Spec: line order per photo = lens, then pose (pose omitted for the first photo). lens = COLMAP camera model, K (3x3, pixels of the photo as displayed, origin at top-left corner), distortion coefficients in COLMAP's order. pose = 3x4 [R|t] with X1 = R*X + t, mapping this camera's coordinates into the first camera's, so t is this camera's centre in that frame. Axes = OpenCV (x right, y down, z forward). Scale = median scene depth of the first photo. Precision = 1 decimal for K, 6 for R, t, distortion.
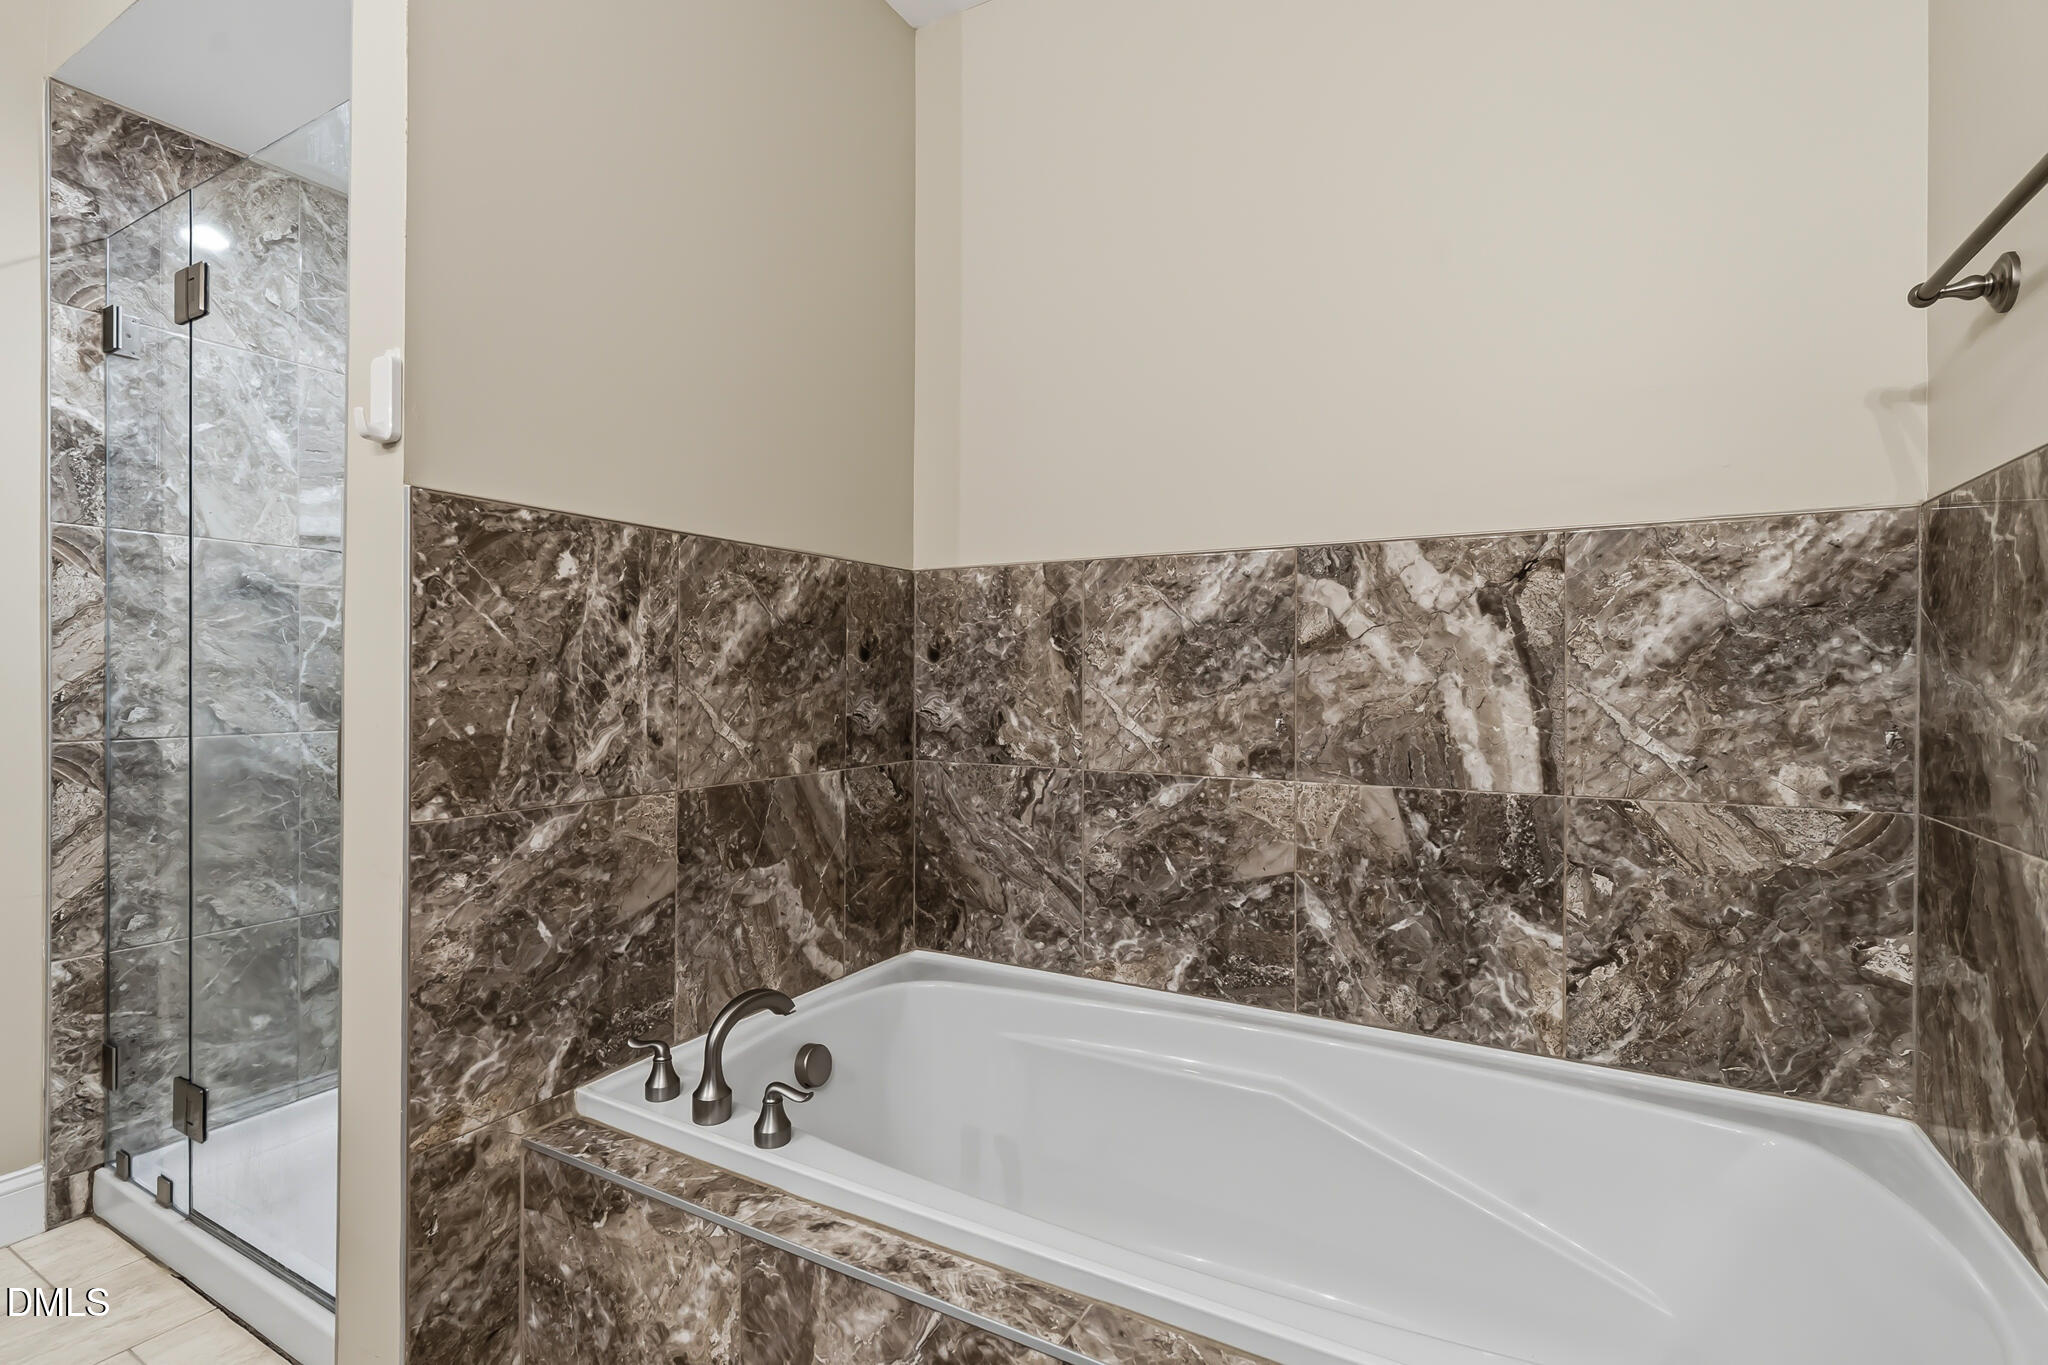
lens RADIAL K [[958.3, 0, 1024.0], [0, 958.3, 682.5], [0, 0, 1]] dist [-0.005734, 0.001145]
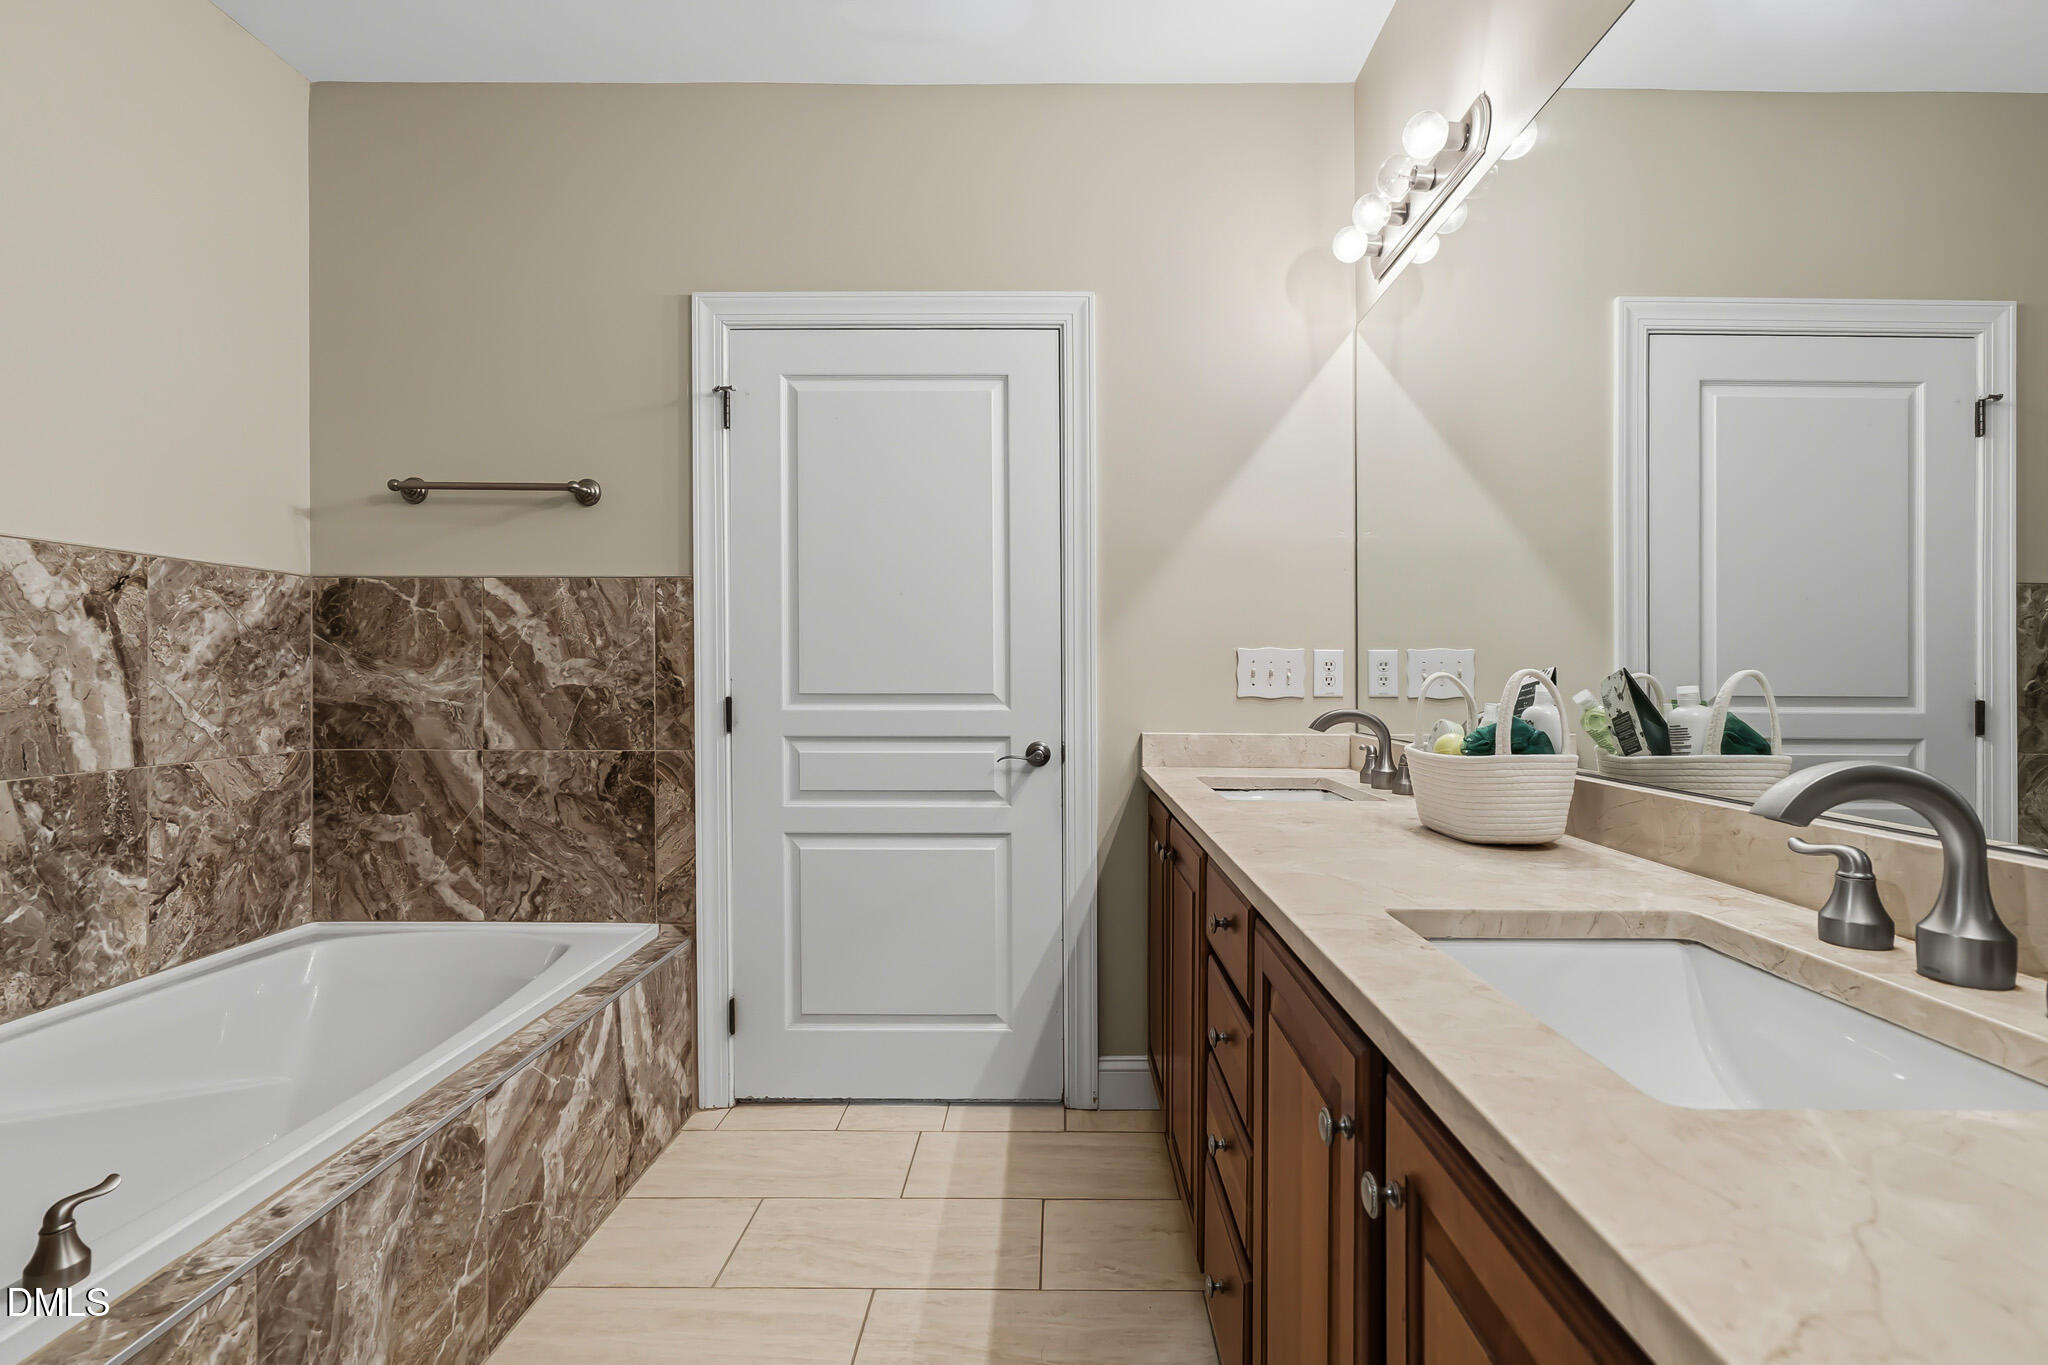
lens RADIAL K [[958.3, 0, 1024.0], [0, 958.3, 682.5], [0, 0, 1]] dist [-0.005734, 0.001145]
pose [[-0.468011, -0.008768, 0.883679, -1.090757], [0.000705, 0.999947, 0.010295, -0.004418], [-0.883722, 0.005441, -0.467980, 0.569348]]
